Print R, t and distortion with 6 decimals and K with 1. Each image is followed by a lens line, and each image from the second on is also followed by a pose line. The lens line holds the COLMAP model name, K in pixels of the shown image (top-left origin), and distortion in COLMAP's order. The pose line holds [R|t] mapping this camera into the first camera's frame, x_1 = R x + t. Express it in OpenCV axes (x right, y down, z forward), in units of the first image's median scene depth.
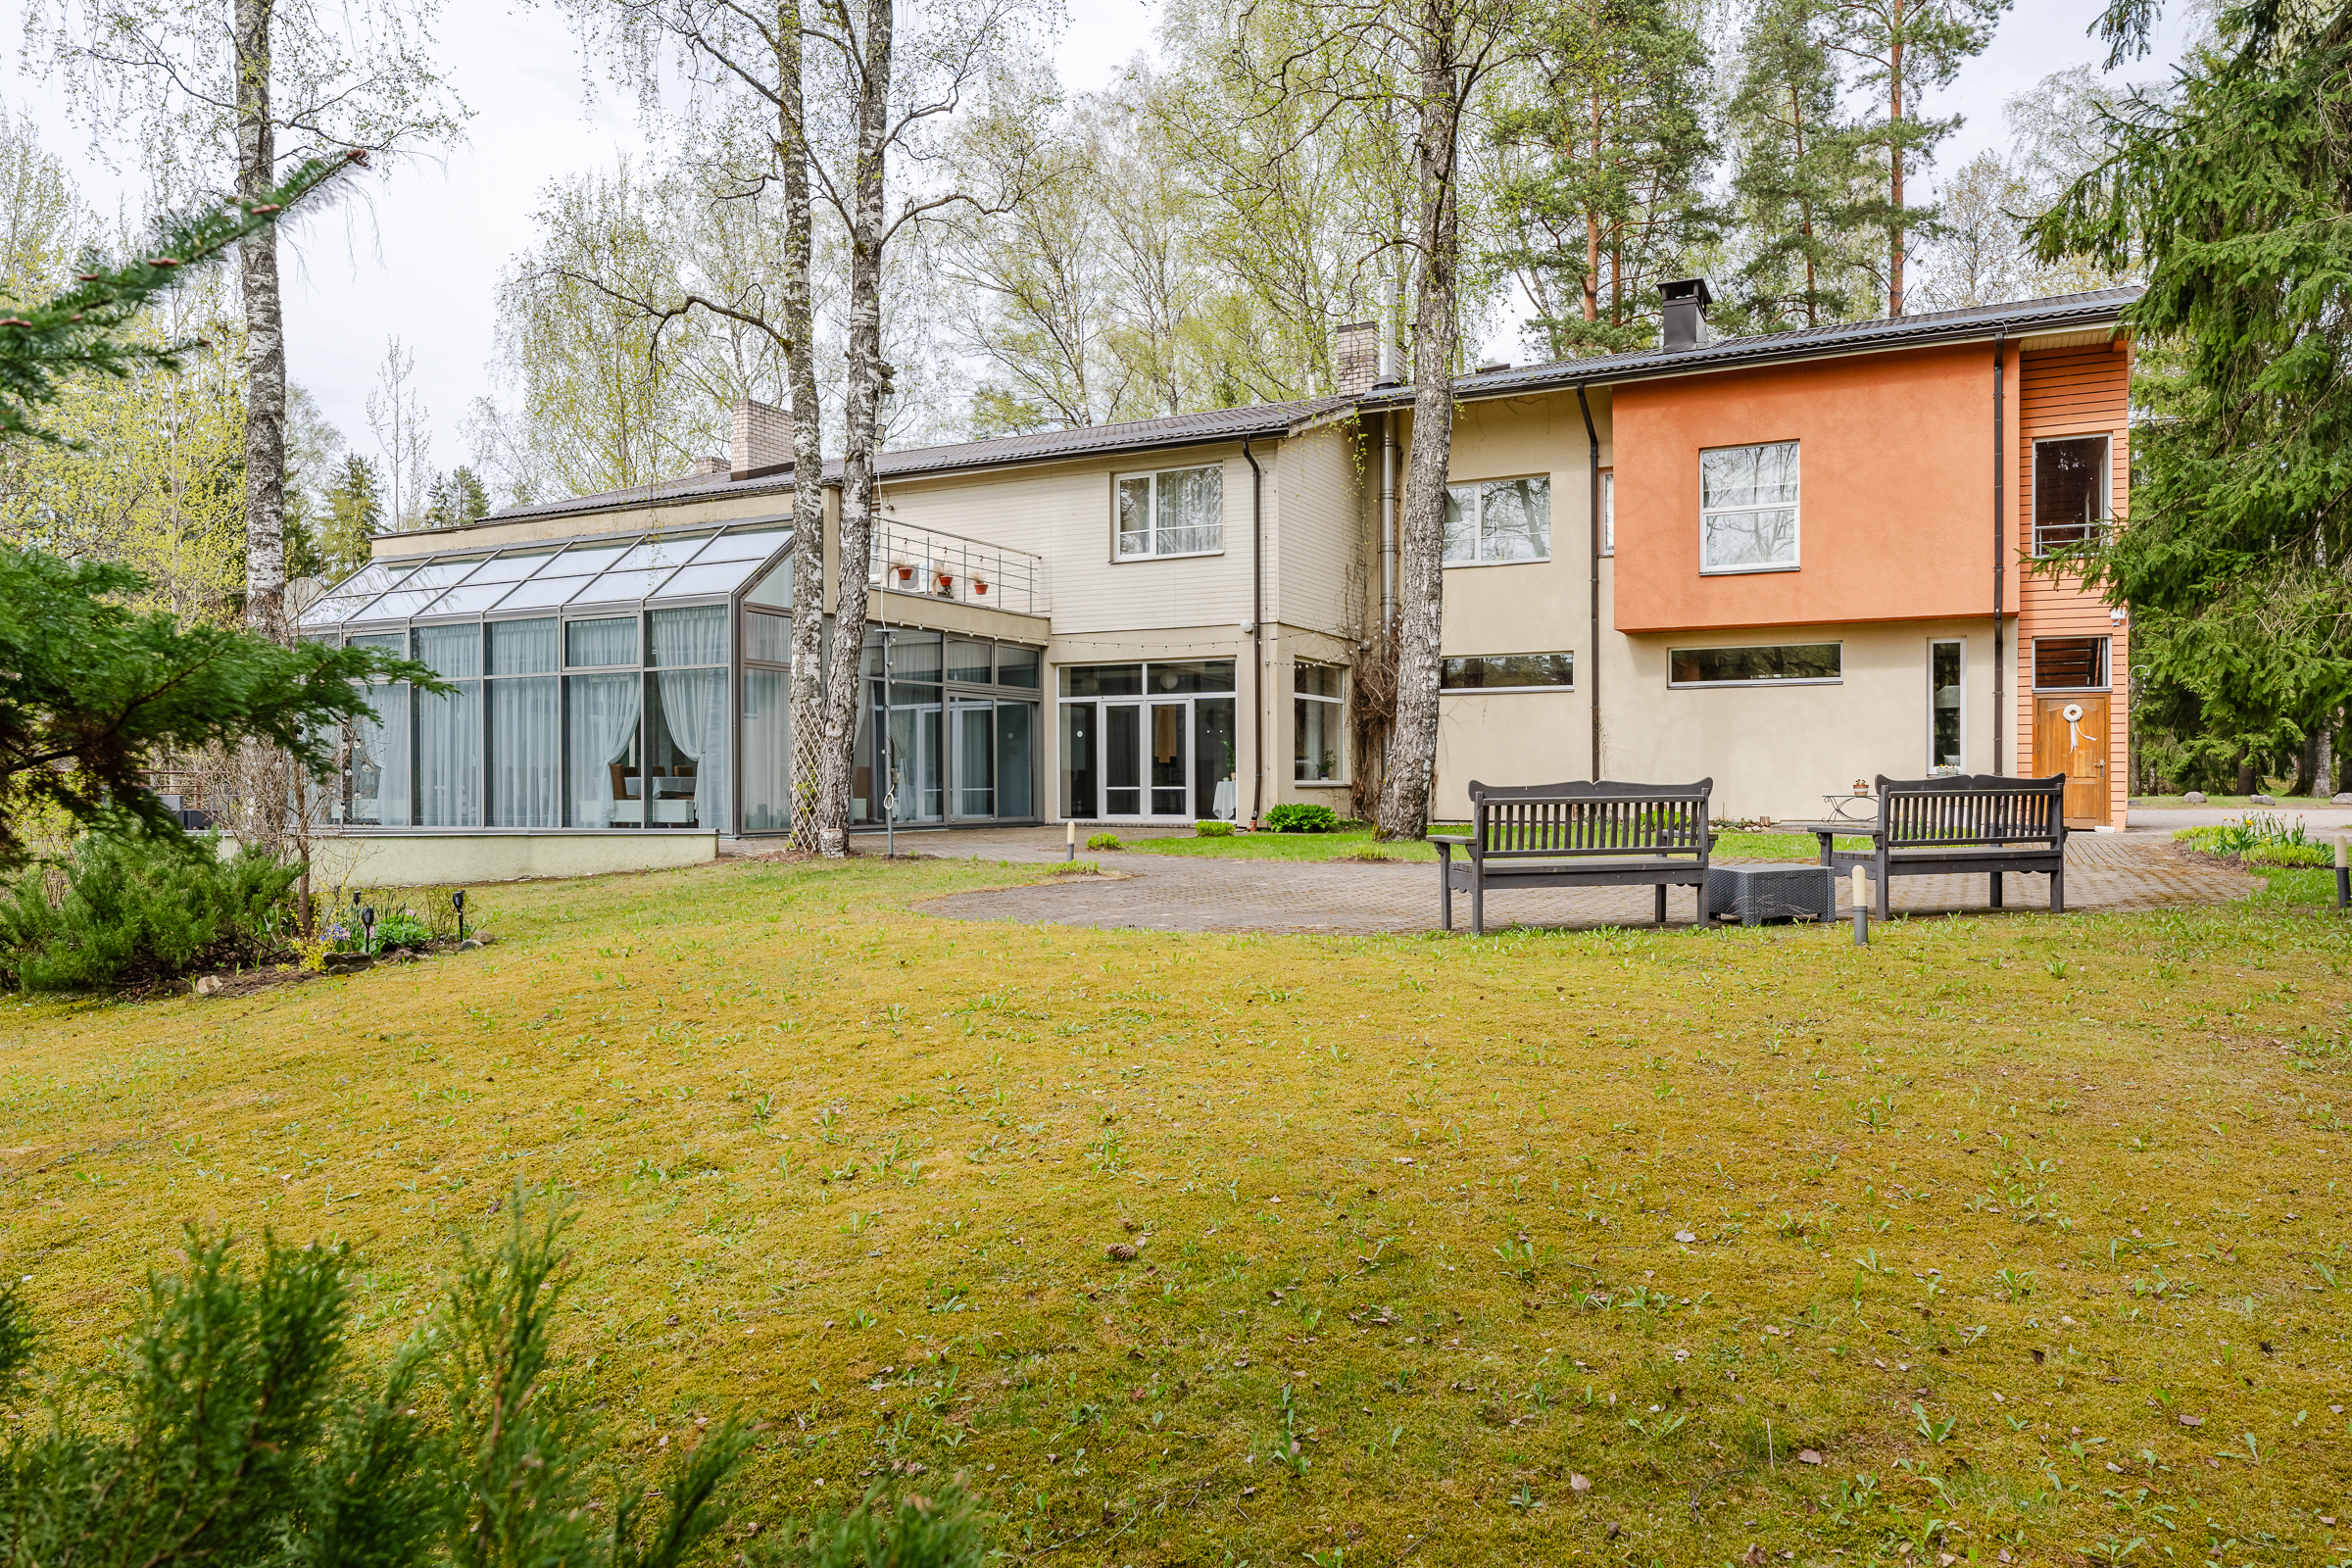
lens RADIAL K [[1547.6, 0, 1176.0], [0, 1547.6, 784.0], [0, 0, 1]] dist [-0.002277, 0.000624]
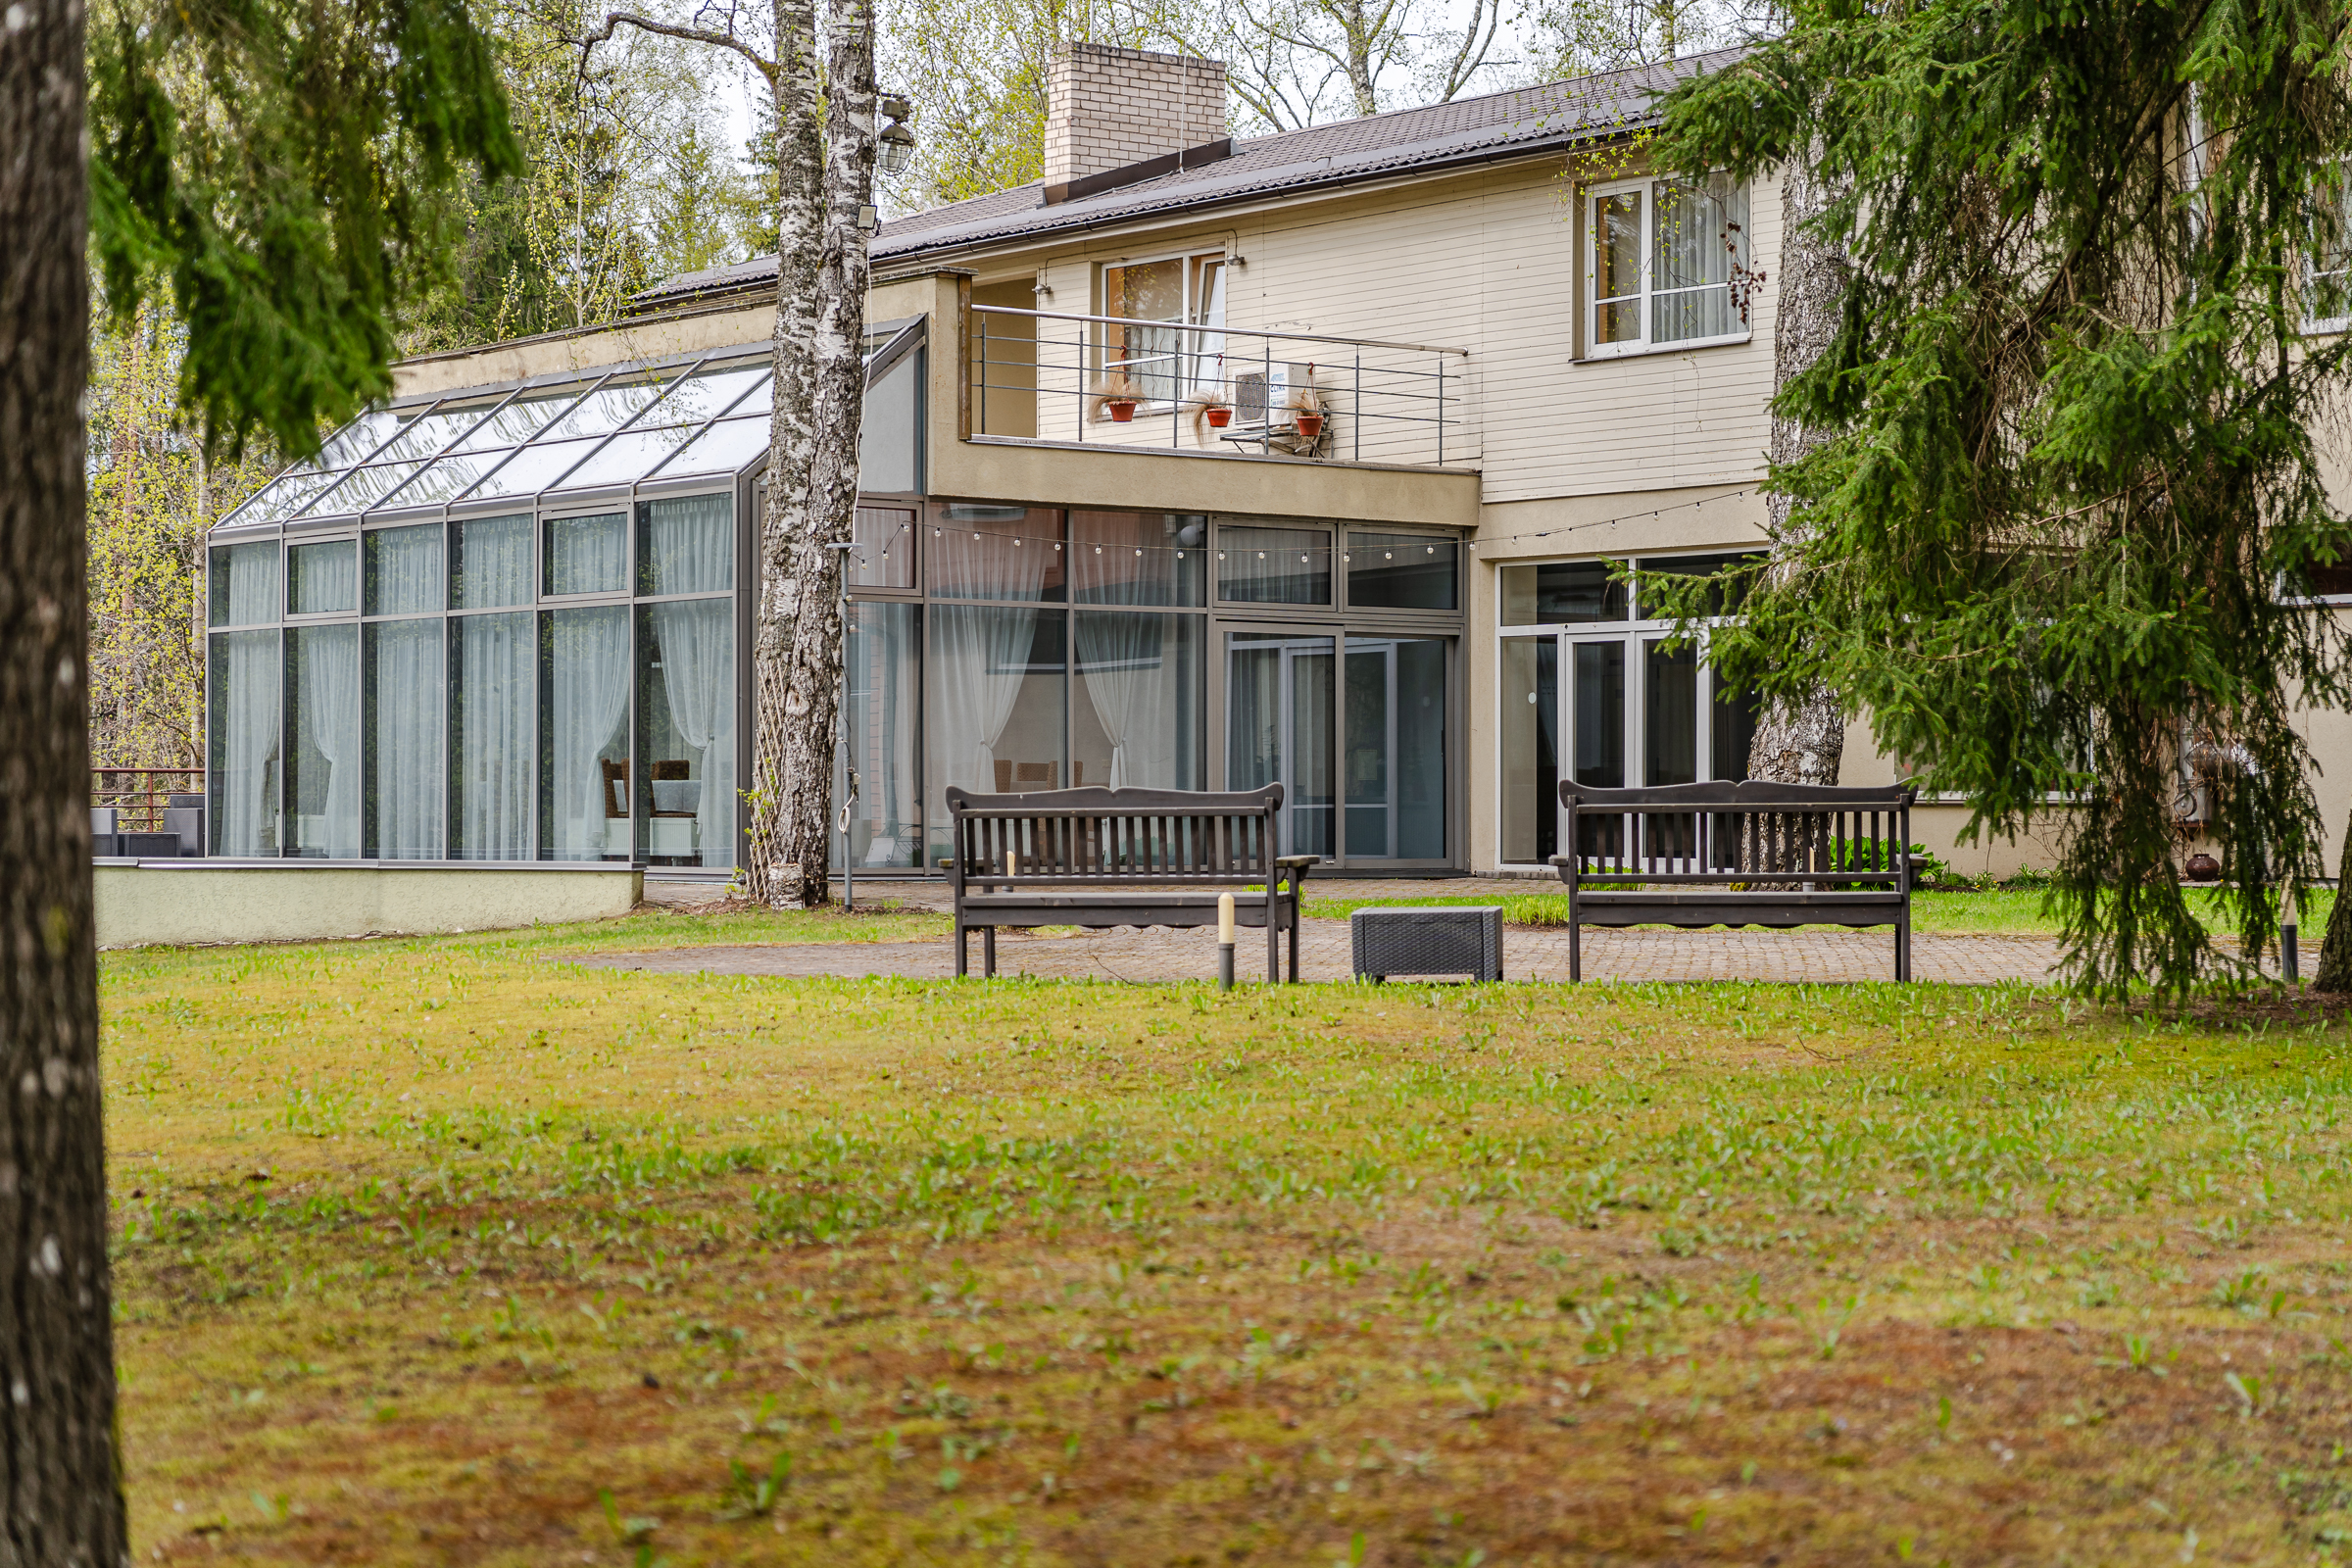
lens RADIAL K [[4297.8, 0, 1176.0], [0, 4297.8, 784.0], [0, 0, 1]] dist [-0.003500, -0.052965]
pose [[0.904966, 0.004264, -0.425462, 0.459385], [-0.006185, 0.999976, -0.003134, 0.001001], [0.425438, 0.005467, 0.904971, -0.346449]]
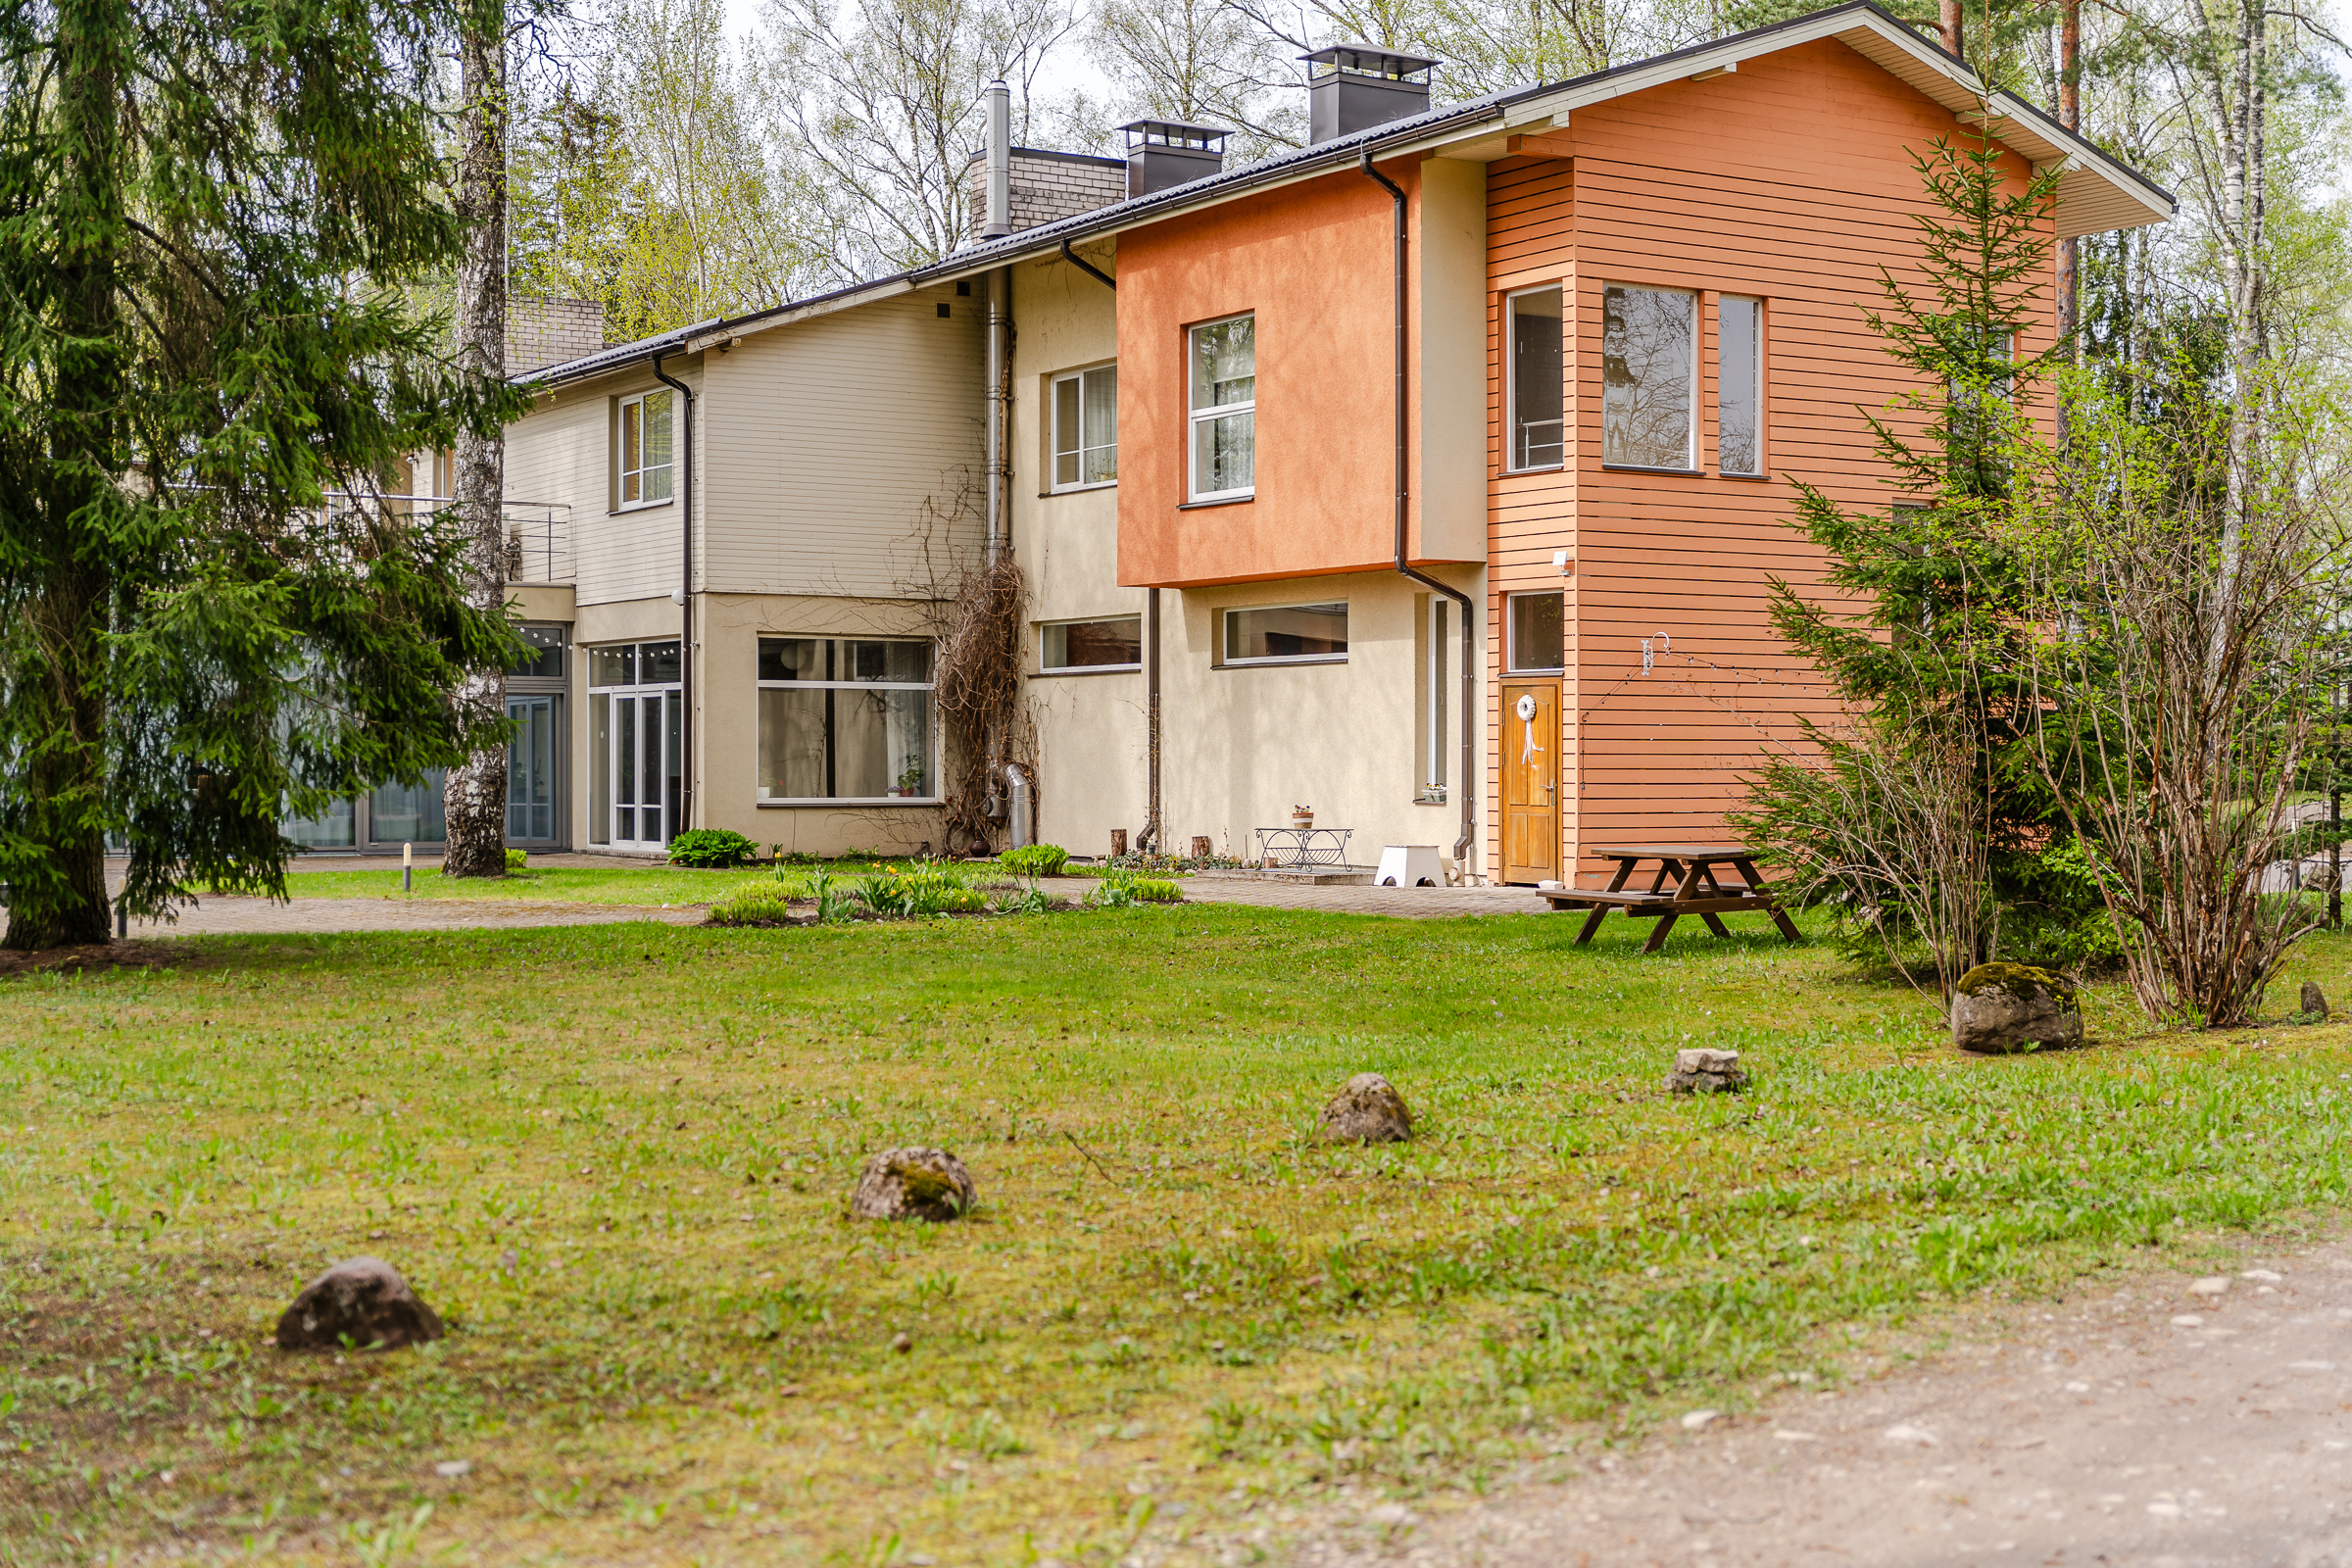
lens RADIAL K [[3115.8, 0, 1176.0], [0, 3115.8, 784.0], [0, 0, 1]] dist [0.015973, 0.020384]
pose [[0.860894, 0.005344, -0.508756, 1.035685], [-0.002034, 0.999973, 0.007062, -0.020637], [0.508780, -0.005045, 0.860882, -0.204245]]
